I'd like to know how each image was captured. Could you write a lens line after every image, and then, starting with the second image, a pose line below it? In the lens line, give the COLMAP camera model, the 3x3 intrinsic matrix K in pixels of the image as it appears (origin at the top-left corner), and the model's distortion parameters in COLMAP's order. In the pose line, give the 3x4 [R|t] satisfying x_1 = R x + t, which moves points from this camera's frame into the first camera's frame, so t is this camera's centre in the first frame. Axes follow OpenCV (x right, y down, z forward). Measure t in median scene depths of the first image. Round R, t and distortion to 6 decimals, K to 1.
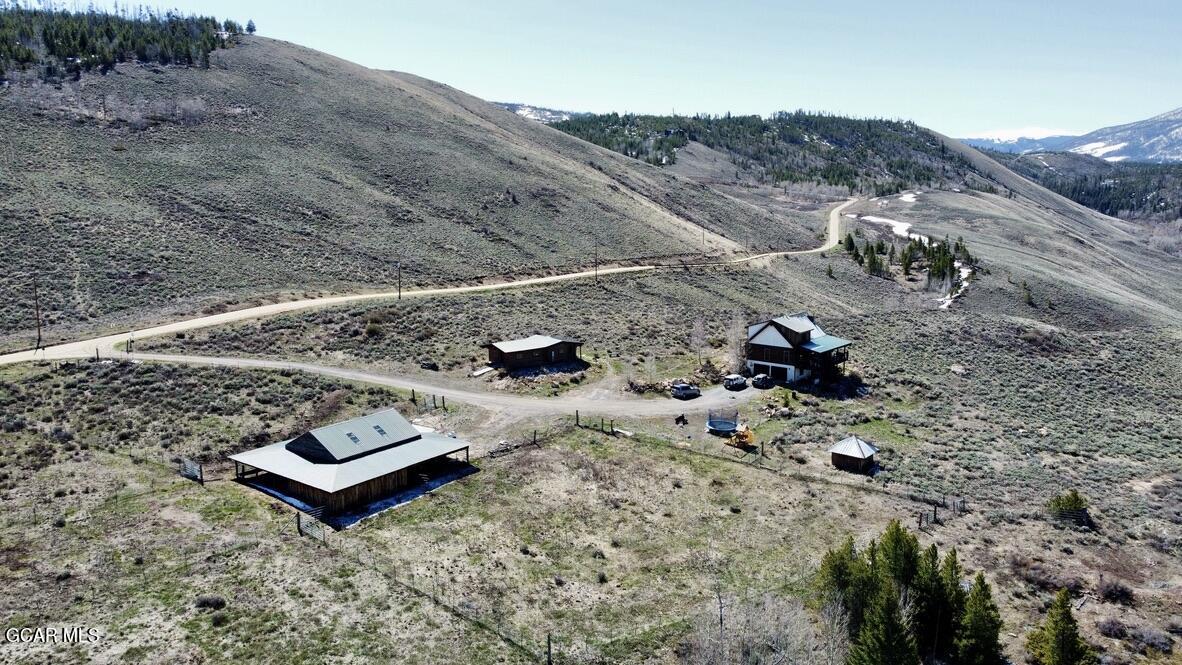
lens RADIAL K [[892.2, 0, 592.5], [0, 892.2, 331.0], [0, 0, 1]] dist [-0.002033, -0.001914]
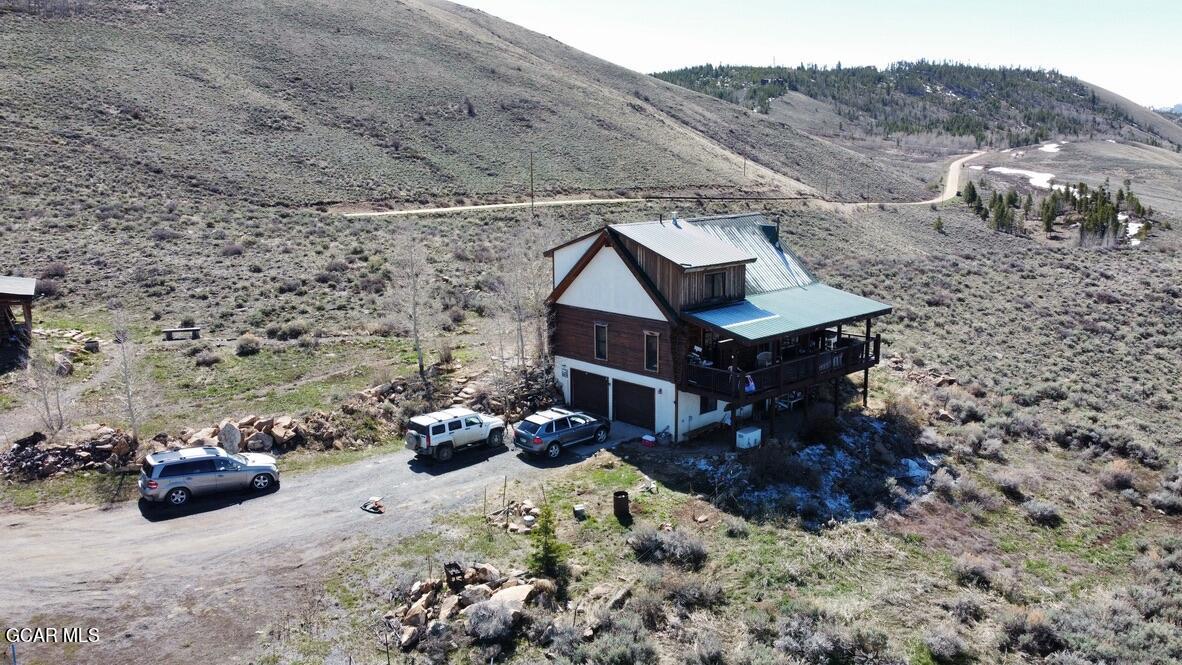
lens RADIAL K [[892.2, 0, 593.6], [0, 892.2, 330.6], [0, 0, 1]] dist [-0.002033, -0.001914]
pose [[0.991917, 0.018134, -0.125590, 0.076129], [-0.014788, 0.999512, 0.027521, 0.004695], [0.126027, -0.025441, 0.991700, 0.228166]]
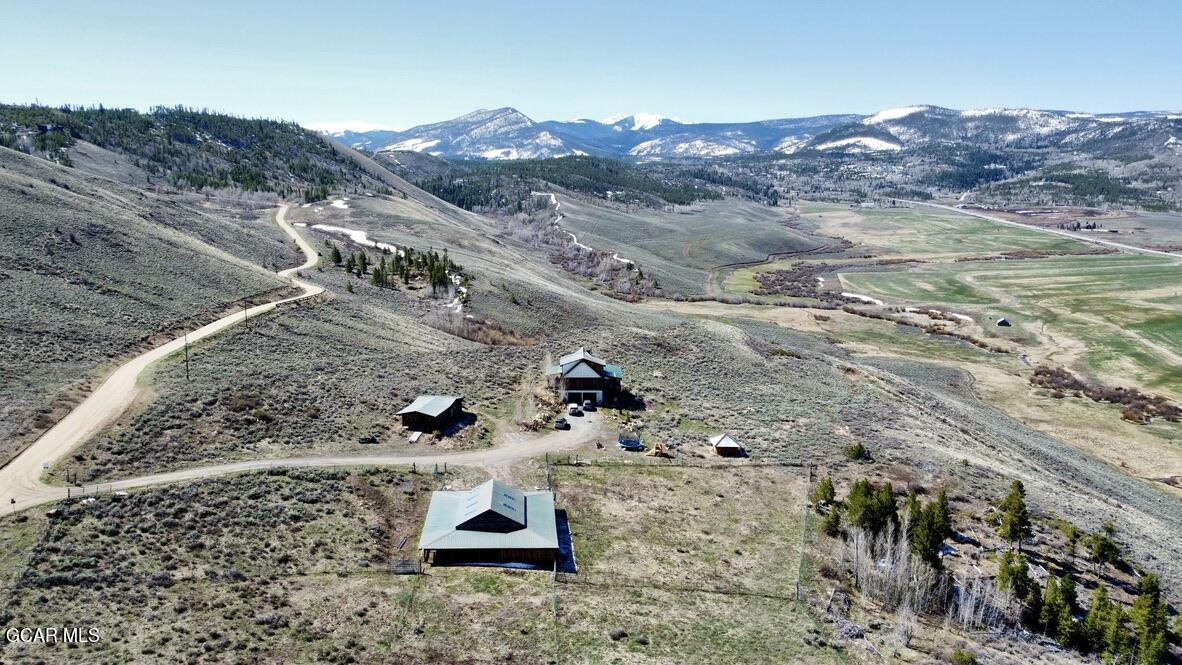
lens RADIAL K [[892.2, 0, 591.4], [0, 892.2, 333.5], [0, 0, 1]] dist [-0.002033, -0.001914]
pose [[0.760726, -0.106805, 0.640226, -0.205389], [0.097030, 0.993998, 0.050531, -0.037298], [-0.641780, 0.023681, 0.766523, -0.007591]]
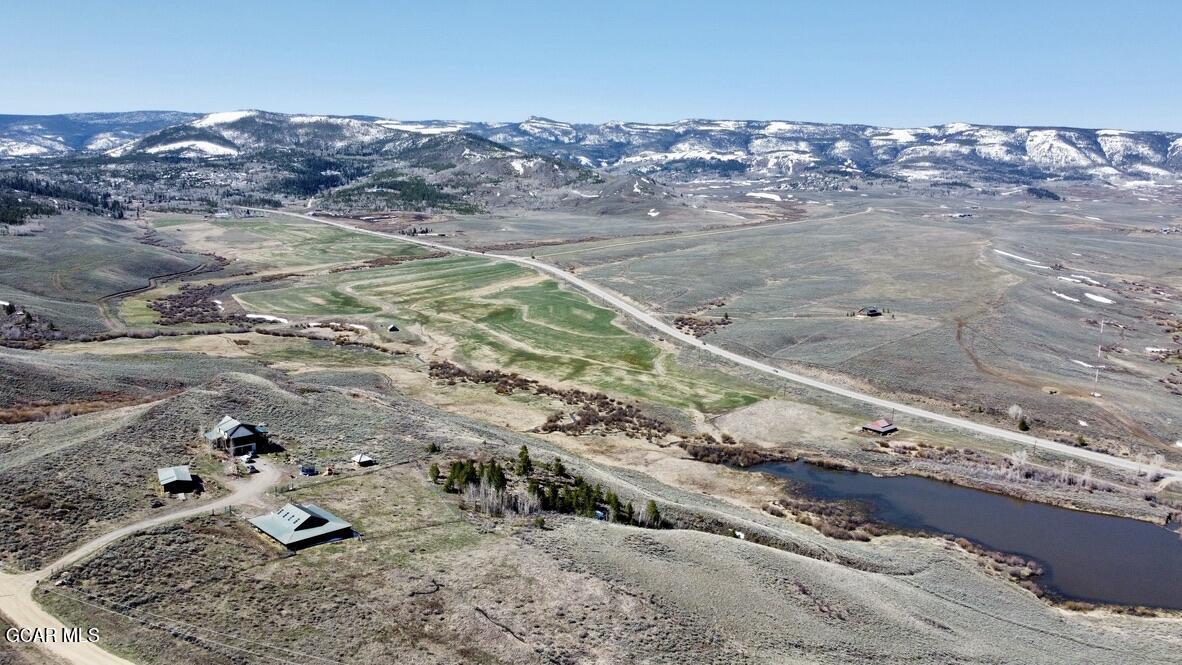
lens RADIAL K [[892.2, 0, 593.5], [0, 892.2, 334.2], [0, 0, 1]] dist [-0.002033, -0.001914]
pose [[0.150118, -0.170416, 0.973870, -0.497031], [0.153265, 0.977136, 0.147362, -0.119803], [-0.976716, 0.127138, 0.172804, -0.033326]]
